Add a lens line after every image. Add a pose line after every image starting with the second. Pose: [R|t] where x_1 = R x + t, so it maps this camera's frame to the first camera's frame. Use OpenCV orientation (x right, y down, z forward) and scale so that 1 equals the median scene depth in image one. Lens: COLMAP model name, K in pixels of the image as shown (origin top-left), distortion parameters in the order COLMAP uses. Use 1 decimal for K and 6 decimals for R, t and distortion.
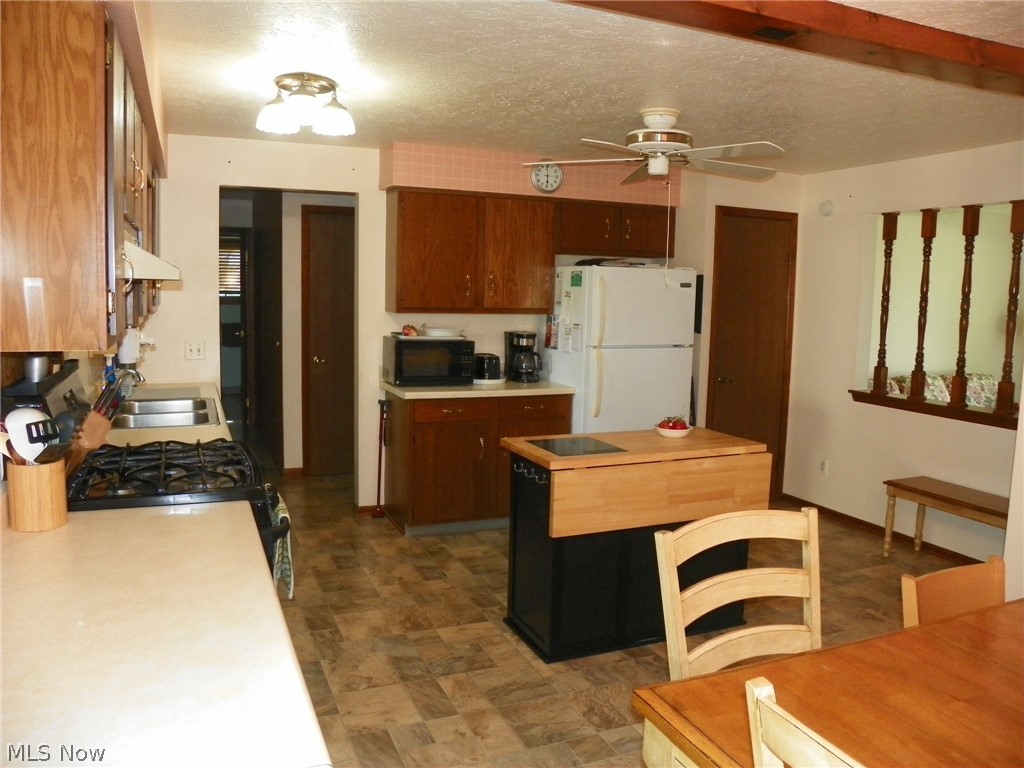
lens RADIAL K [[776.4, 0, 506.5], [0, 776.4, 377.7], [0, 0, 1]] dist [-0.151701, 0.088619]
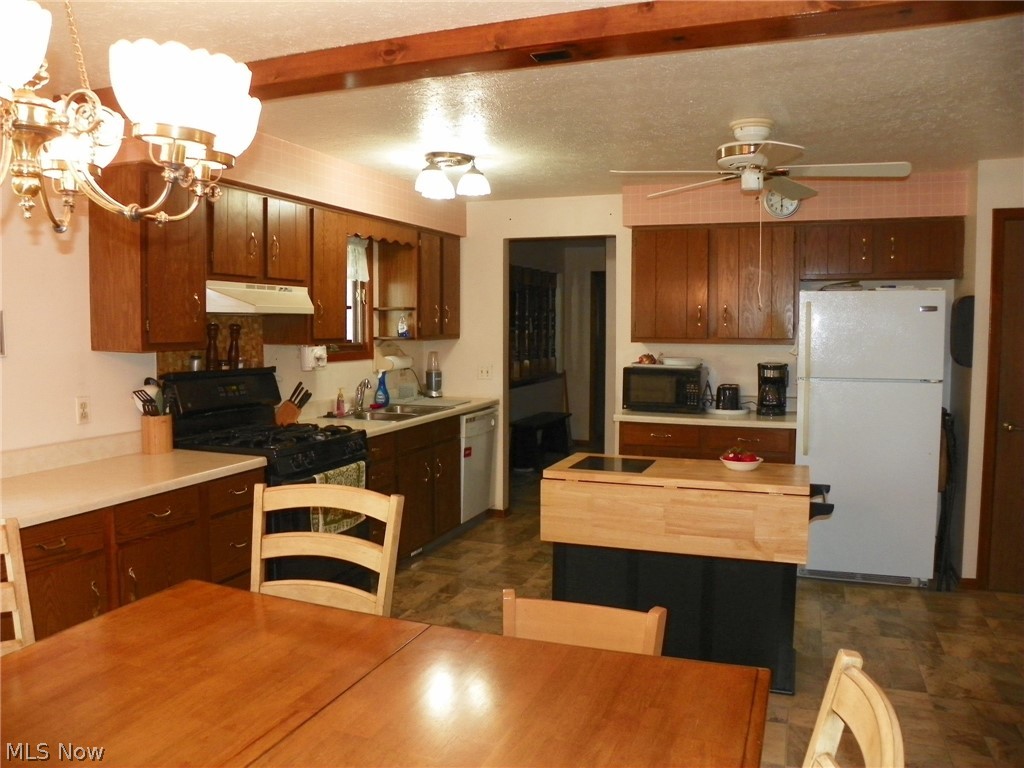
lens RADIAL K [[776.4, 0, 506.5], [0, 776.4, 377.7], [0, 0, 1]] dist [-0.151701, 0.088619]
pose [[0.719450, 0.024676, -0.694106, 0.473355], [-0.062299, 0.997633, -0.029108, 0.007454], [0.691745, 0.064184, 0.719284, 0.100163]]
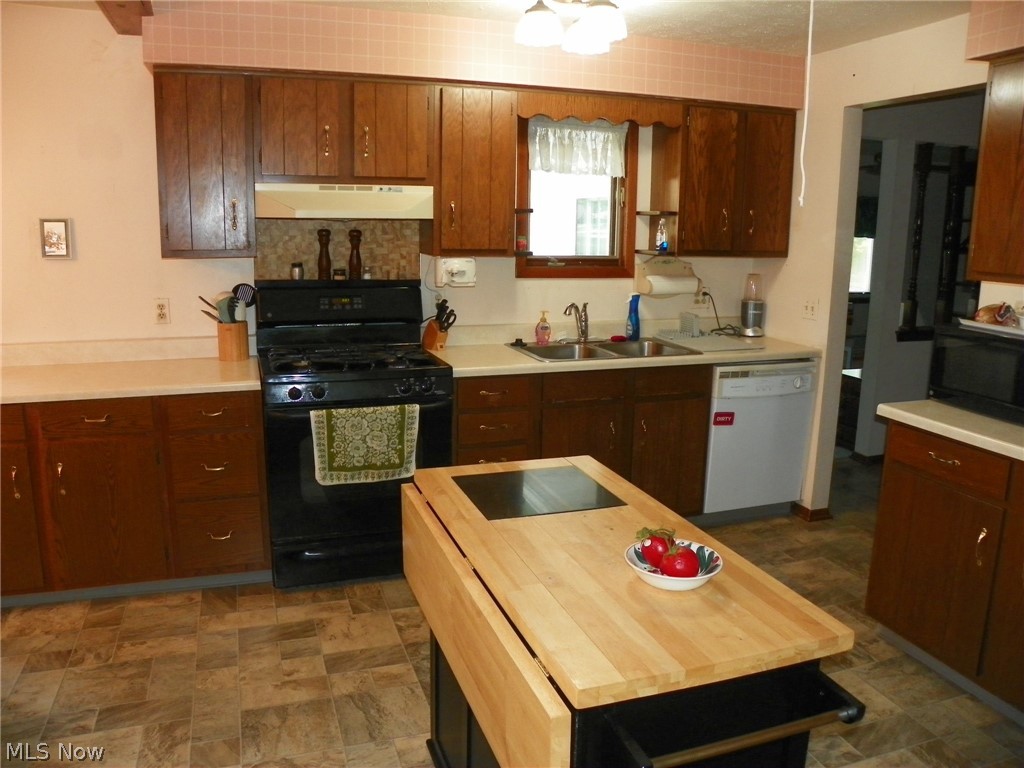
lens RADIAL K [[776.4, 0, 506.5], [0, 776.4, 377.7], [0, 0, 1]] dist [-0.151701, 0.088619]
pose [[-0.067276, 0.169454, -0.983239, 0.438302], [-0.125899, 0.976153, 0.176847, -0.064518], [0.989759, 0.135687, -0.044338, 0.669483]]
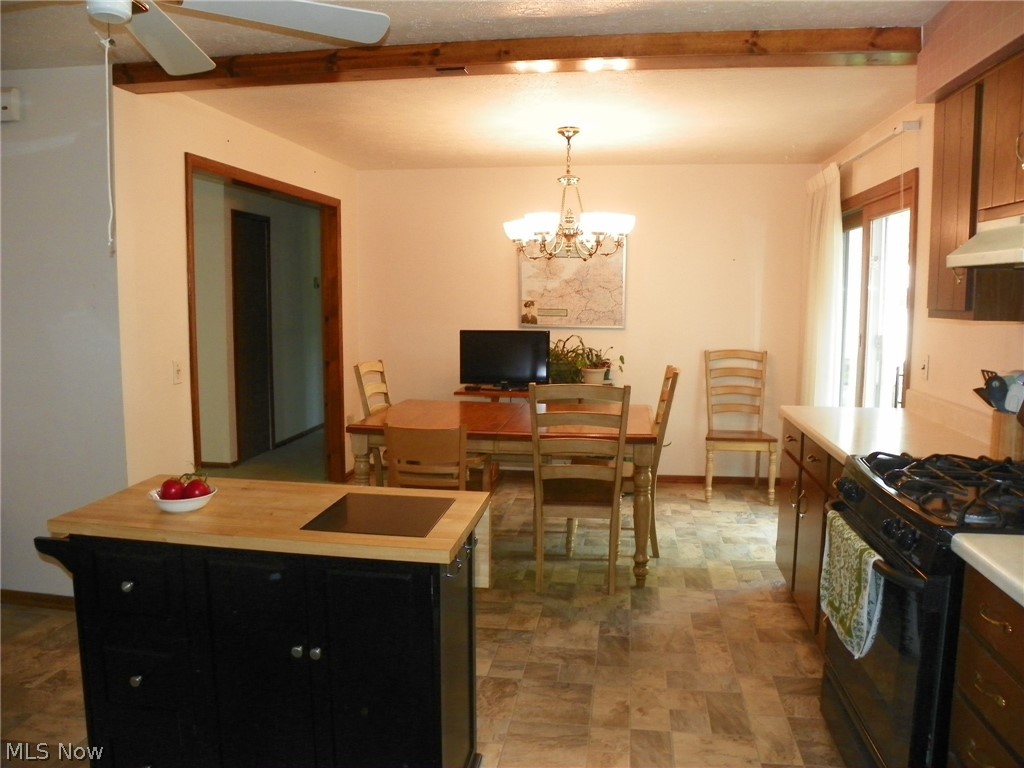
lens RADIAL K [[776.4, 0, 506.5], [0, 776.4, 377.7], [0, 0, 1]] dist [-0.151701, 0.088619]
pose [[-0.851748, -0.084241, 0.517136, -0.205955], [0.032689, 0.976524, 0.212915, -0.098211], [-0.522932, 0.198254, -0.828998, 0.969881]]
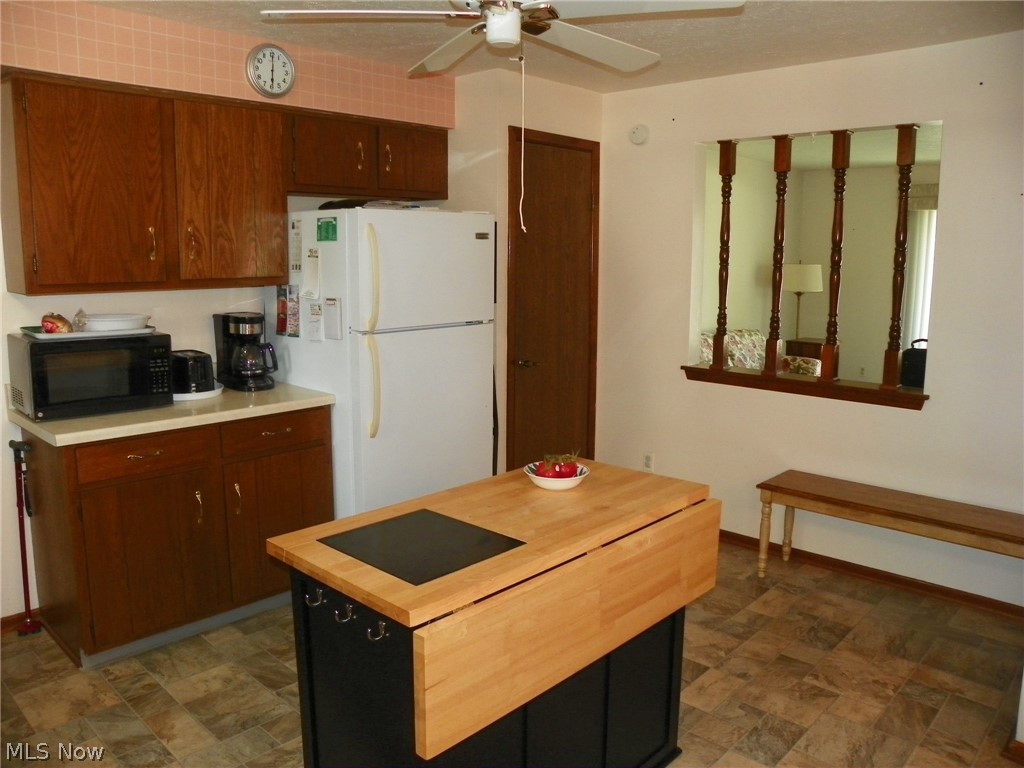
lens RADIAL K [[776.4, 0, 506.5], [0, 776.4, 377.7], [0, 0, 1]] dist [-0.151701, 0.088619]
pose [[0.914869, -0.079950, 0.395755, -0.036909], [0.059317, 0.996178, 0.064124, -0.035351], [-0.399369, -0.035190, 0.916115, 0.340860]]
